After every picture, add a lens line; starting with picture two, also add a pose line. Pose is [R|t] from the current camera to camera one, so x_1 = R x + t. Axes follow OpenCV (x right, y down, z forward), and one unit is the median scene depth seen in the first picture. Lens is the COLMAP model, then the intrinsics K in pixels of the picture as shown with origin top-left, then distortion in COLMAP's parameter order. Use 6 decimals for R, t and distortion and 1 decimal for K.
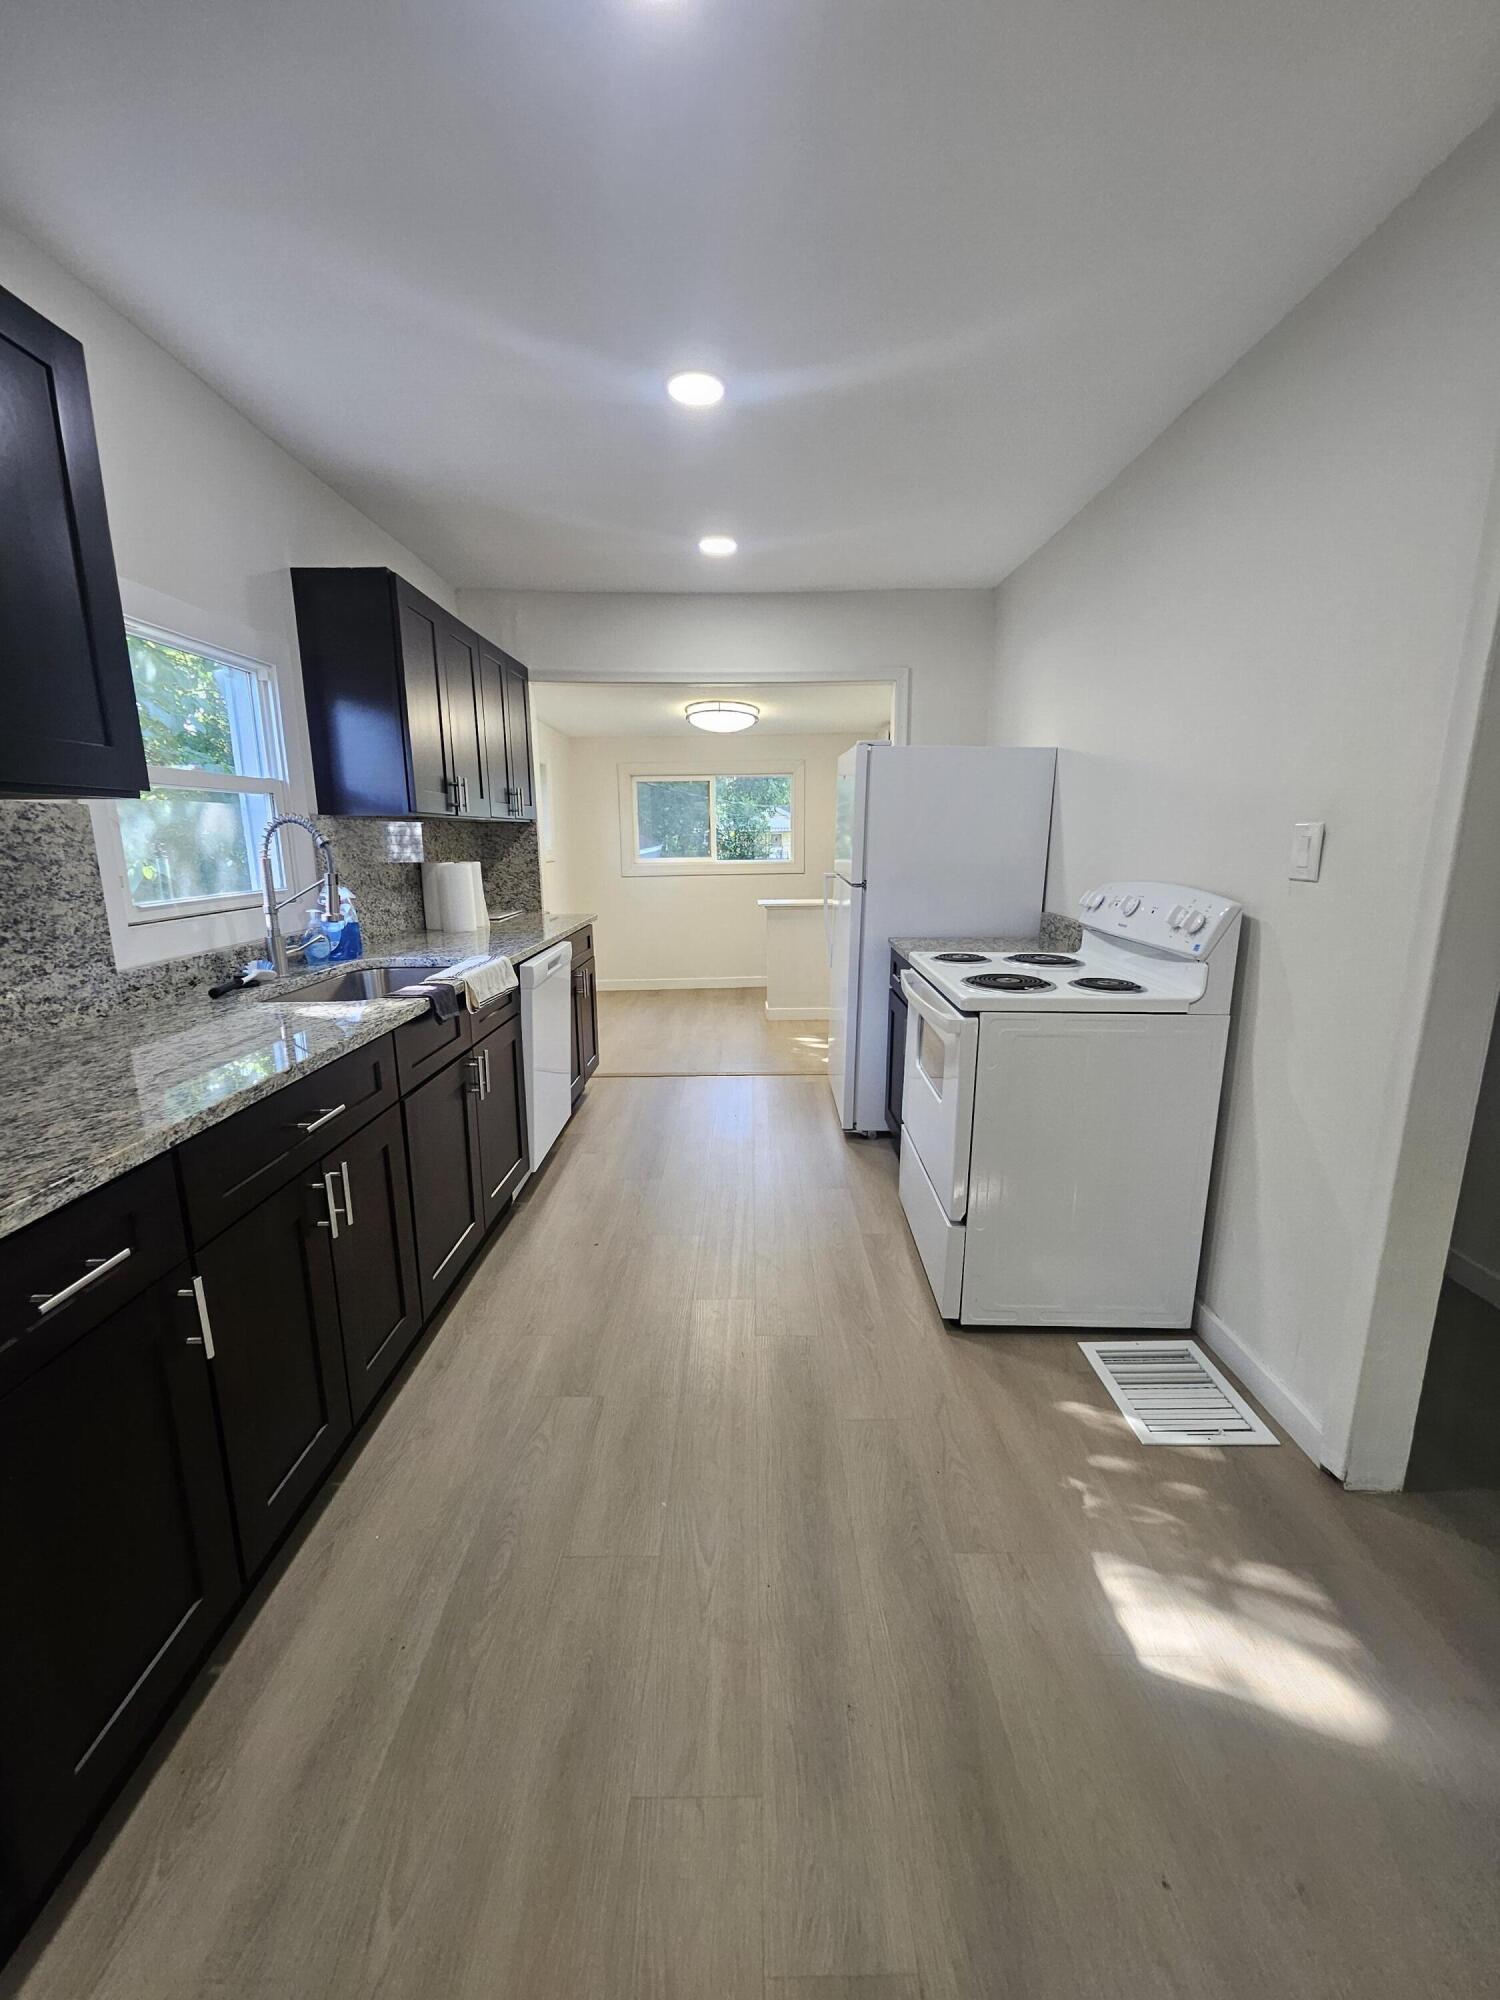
lens RADIAL K [[790.3, 0, 746.5], [0, 790.3, 1000.0], [0, 0, 1]] dist [0.007003, 0.000329]
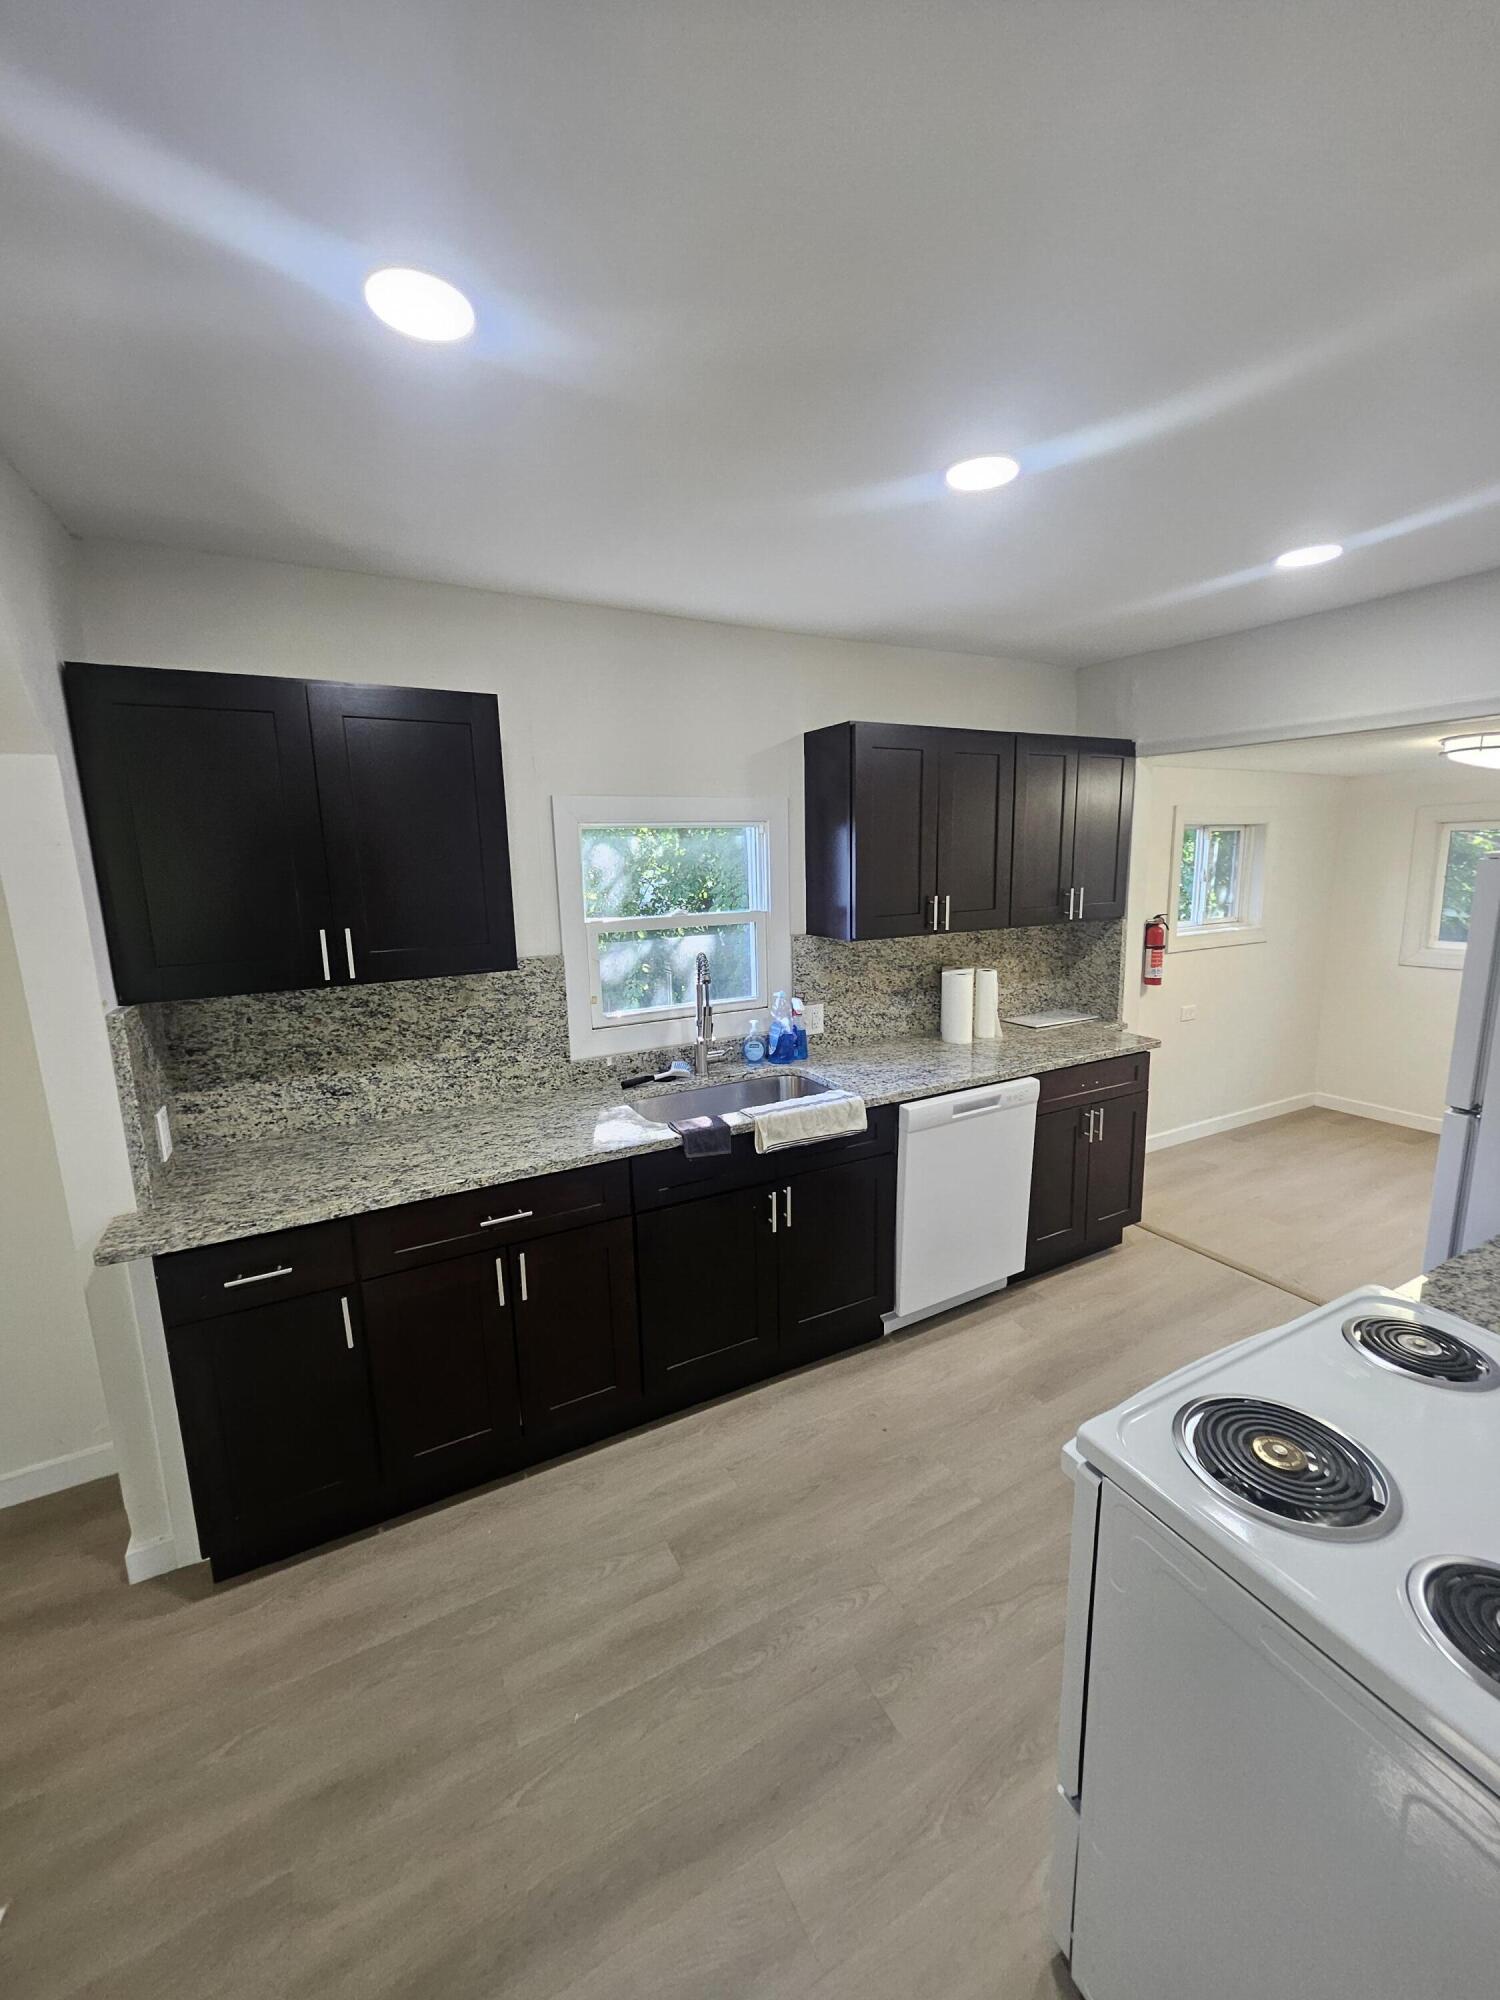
lens RADIAL K [[790.3, 0, 746.7], [0, 790.3, 995.0], [0, 0, 1]] dist [0.007003, 0.000329]
pose [[0.474537, 0.152760, -0.866879, 0.666086], [-0.159909, 0.983400, 0.085757, -0.349386], [0.865589, 0.097926, 0.491087, 0.546752]]
